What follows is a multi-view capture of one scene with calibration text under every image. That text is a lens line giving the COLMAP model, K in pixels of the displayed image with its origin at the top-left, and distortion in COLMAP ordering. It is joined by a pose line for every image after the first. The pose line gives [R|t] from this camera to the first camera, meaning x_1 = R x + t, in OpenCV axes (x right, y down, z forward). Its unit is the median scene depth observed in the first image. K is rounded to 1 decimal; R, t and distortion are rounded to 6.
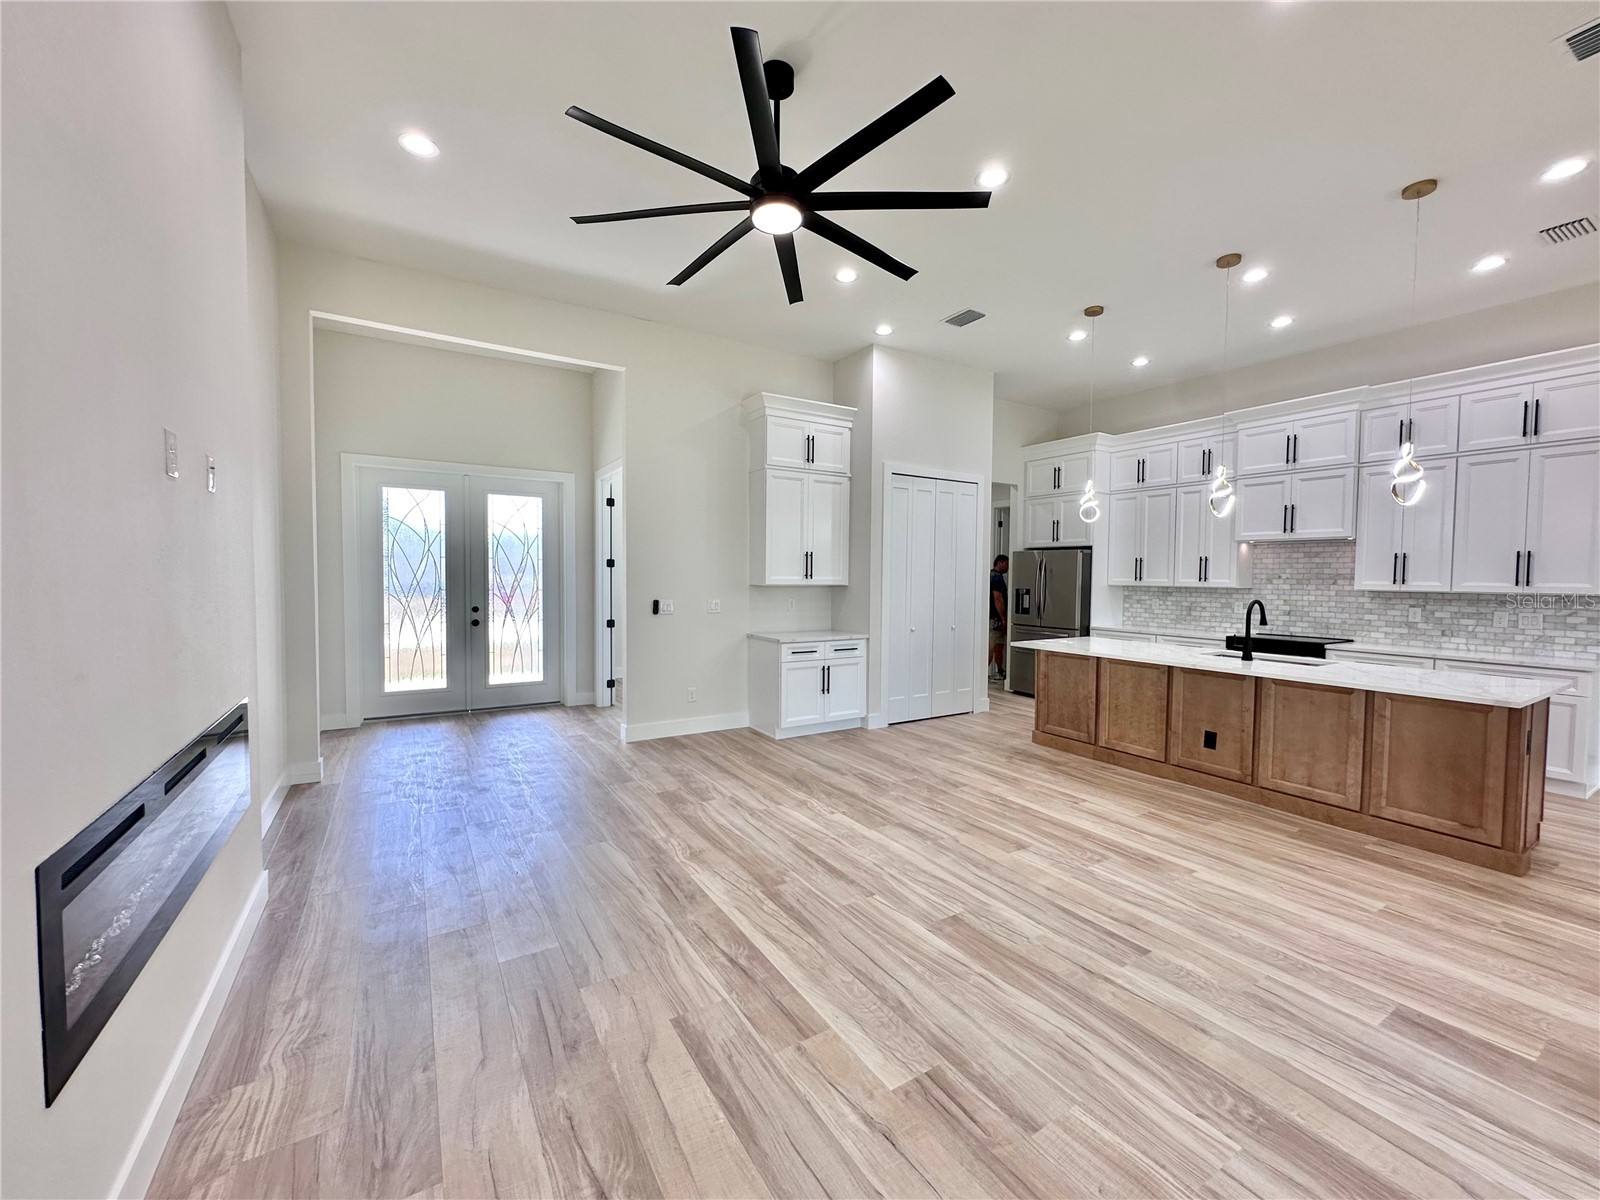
lens RADIAL K [[639.0, 0, 802.5], [0, 639.0, 599.2], [0, 0, 1]] dist [-0.000444, 0.000058]
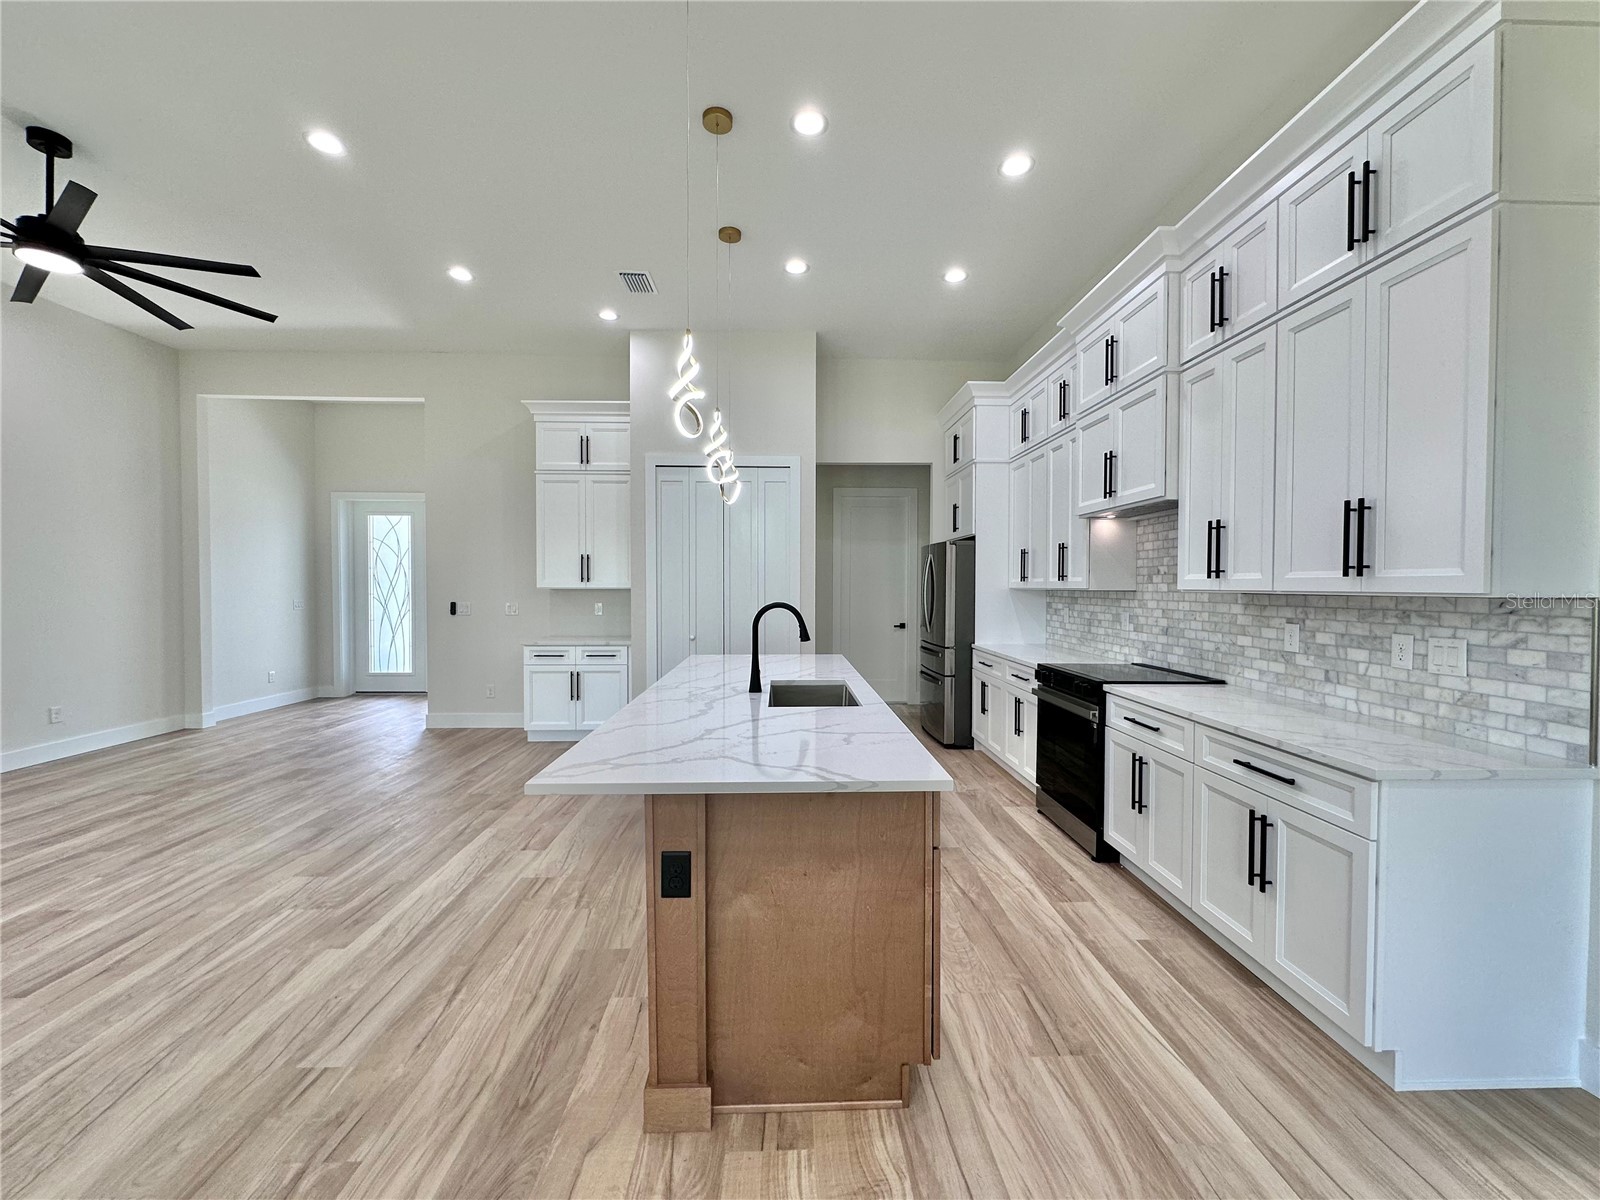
lens RADIAL K [[639.0, 0, 802.5], [0, 639.0, 599.2], [0, 0, 1]] dist [-0.000444, 0.000058]
pose [[0.867122, 0.003021, -0.498087, 1.007484], [-0.013124, 0.999773, -0.016784, 0.008086], [0.497923, 0.021091, 0.866965, 0.409768]]
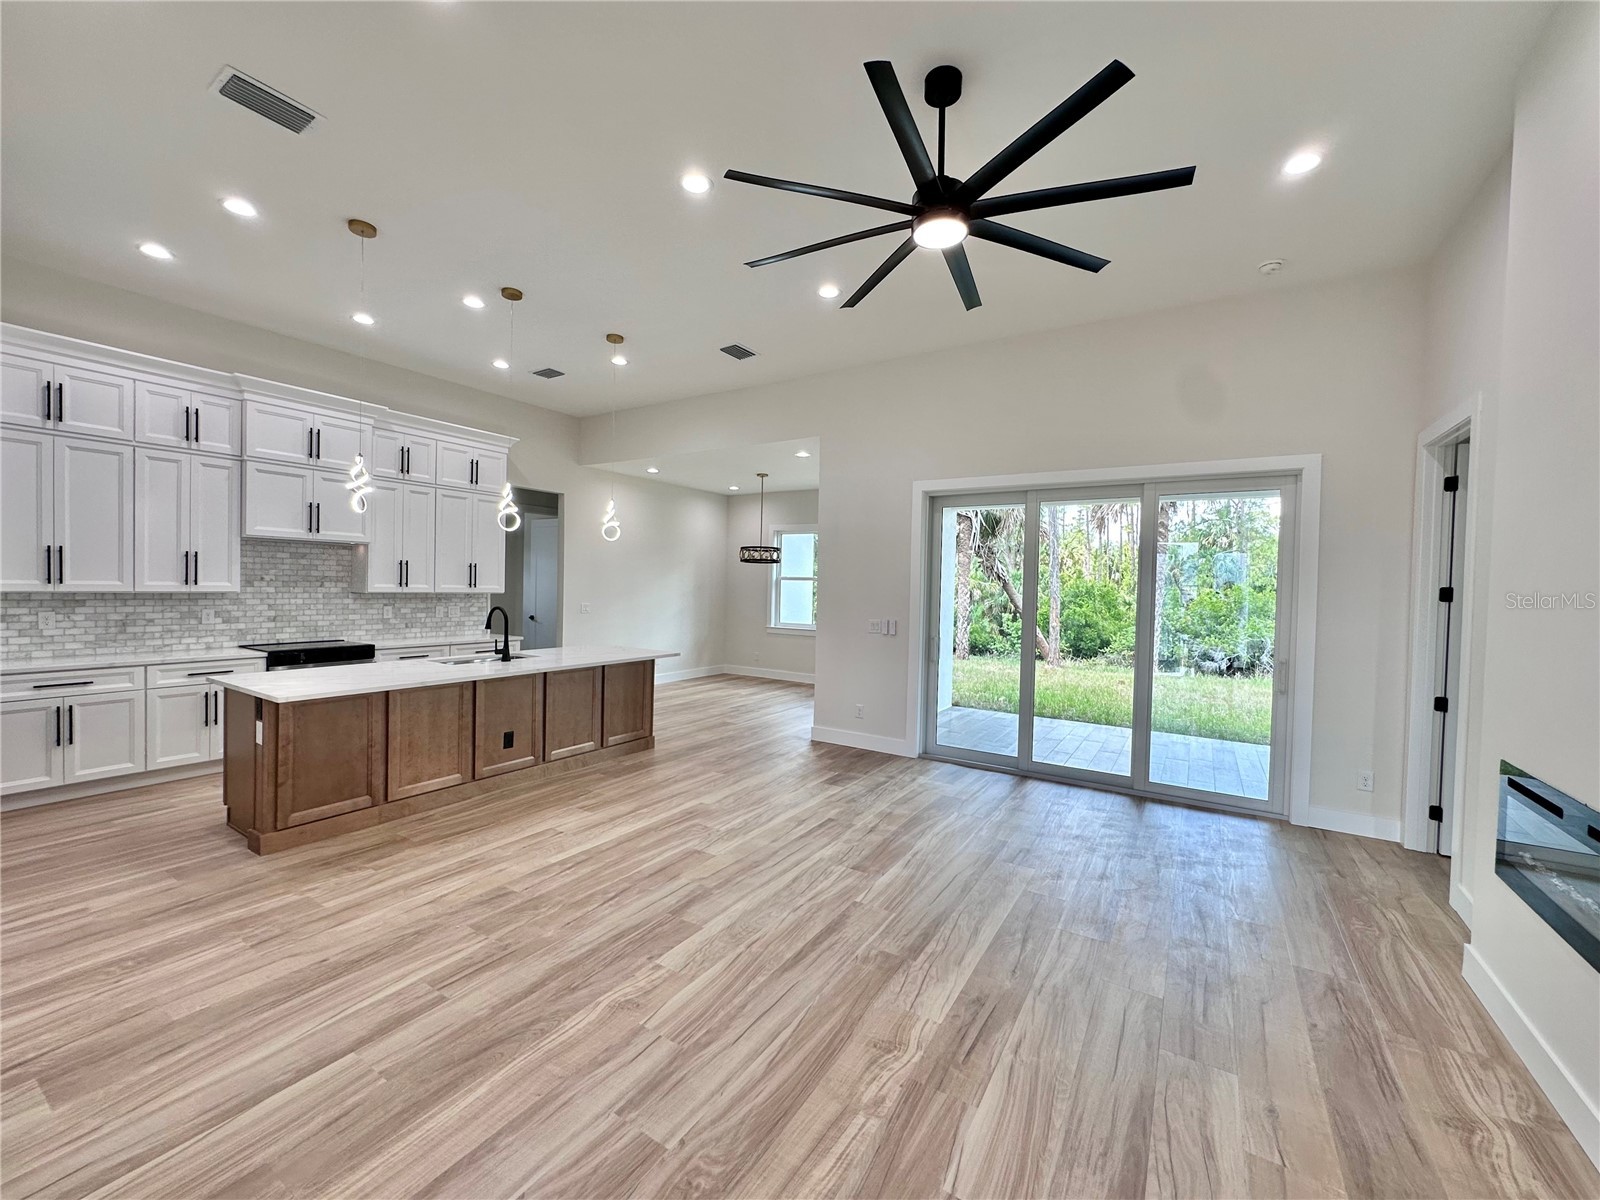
lens RADIAL K [[639.0, 0, 802.5], [0, 639.0, 599.2], [0, 0, 1]] dist [-0.000444, 0.000058]
pose [[-0.437498, -0.039749, 0.898340, -0.489678], [0.007921, 0.998813, 0.048053, -0.057223], [-0.899184, 0.028139, -0.436664, 0.954728]]
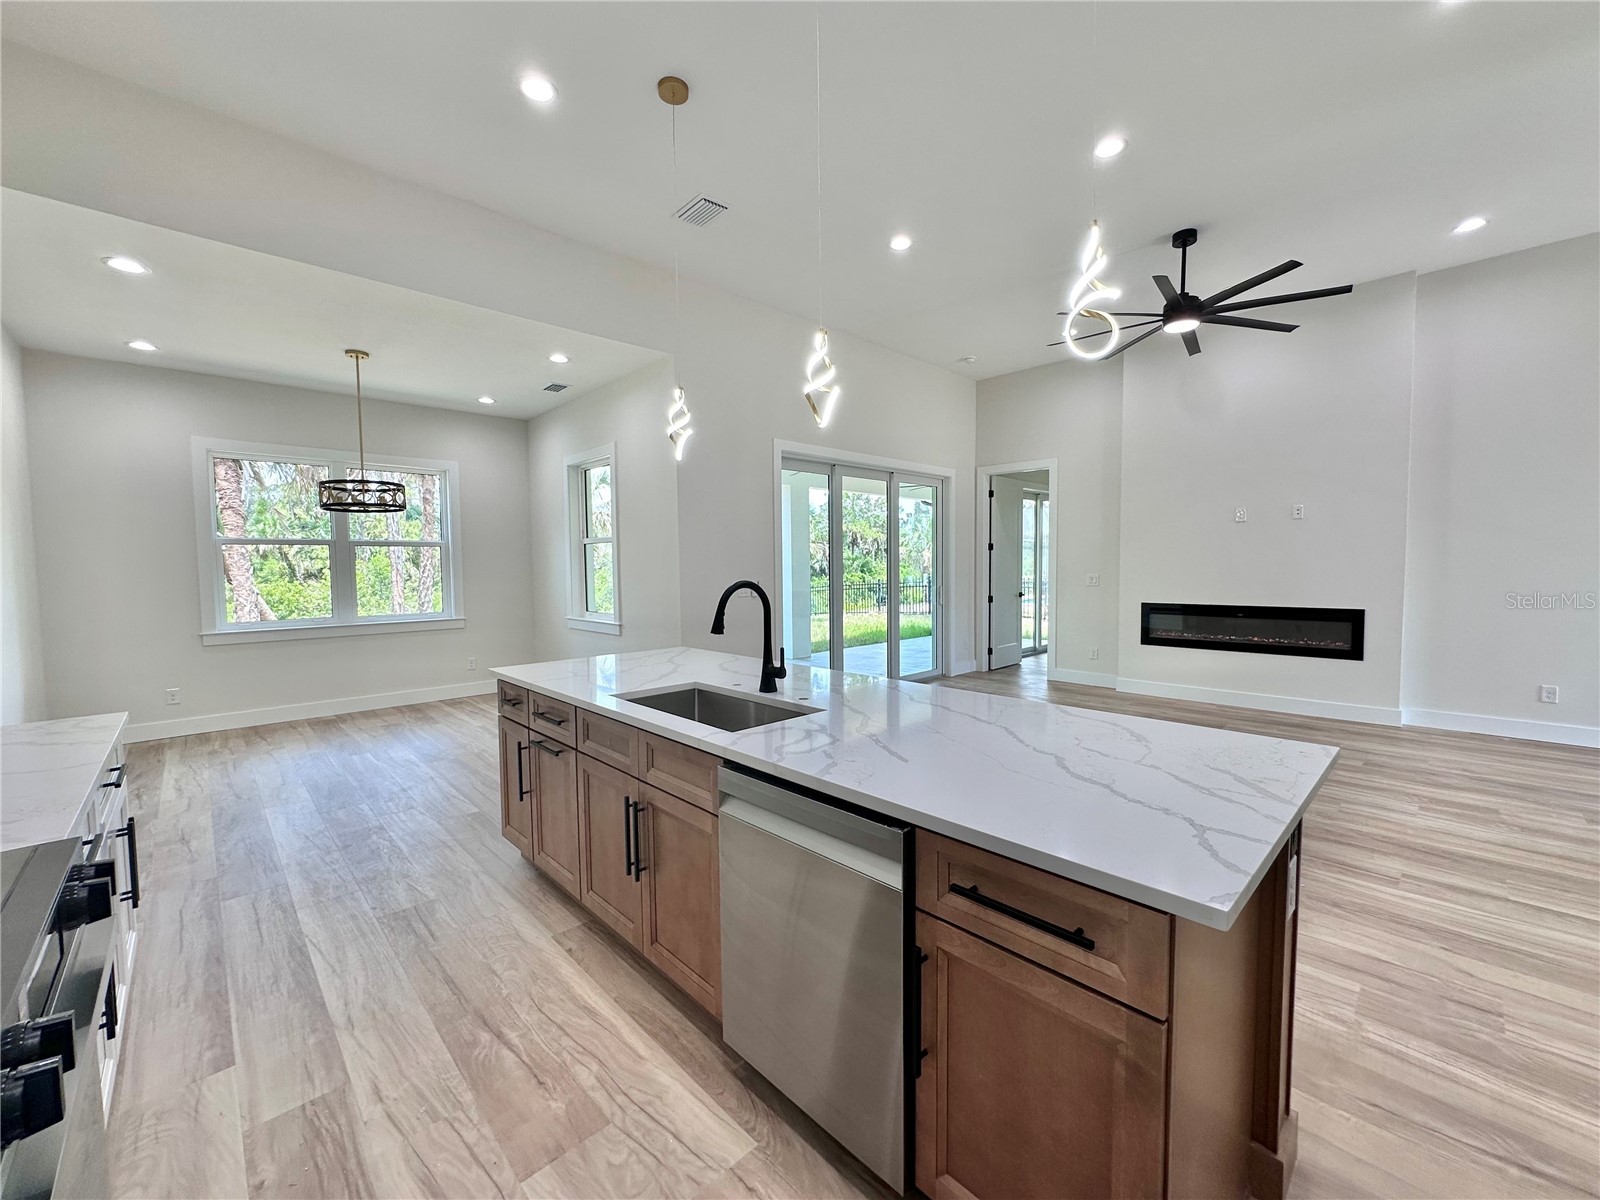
lens RADIAL K [[635.7, 0, 800.0], [0, 635.7, 600.0], [0, 0, 1]] dist [0.000935, 0.000213]
pose [[-0.978690, 0.014373, -0.204838, 0.728980], [-0.004159, 0.995955, 0.089754, -0.029166], [0.205300, 0.088693, -0.974672, 1.433559]]
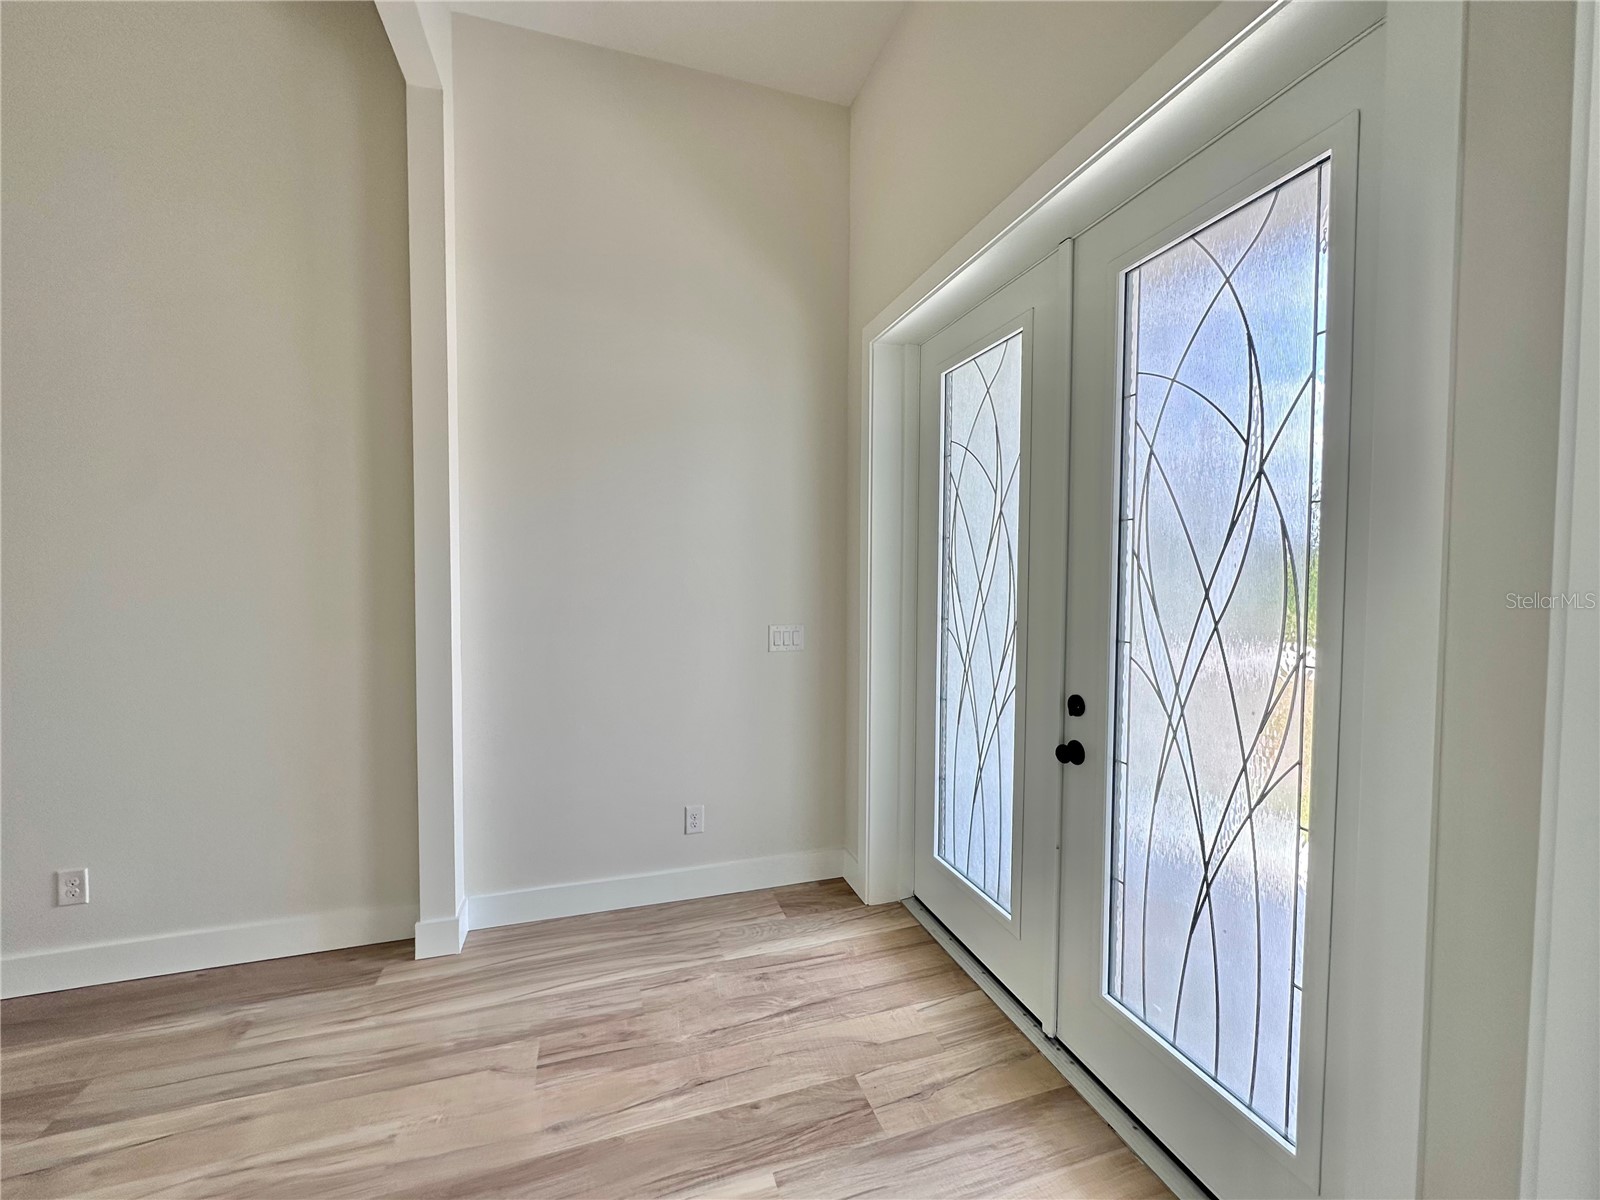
lens RADIAL K [[639.0, 0, 802.5], [0, 639.0, 599.2], [0, 0, 1]] dist [-0.000444, 0.000058]
pose [[-0.238844, 0.031510, -0.970546, -0.293912], [-0.034738, 0.998556, 0.040968, -0.054602], [0.970436, 0.043499, -0.237405, 1.338434]]
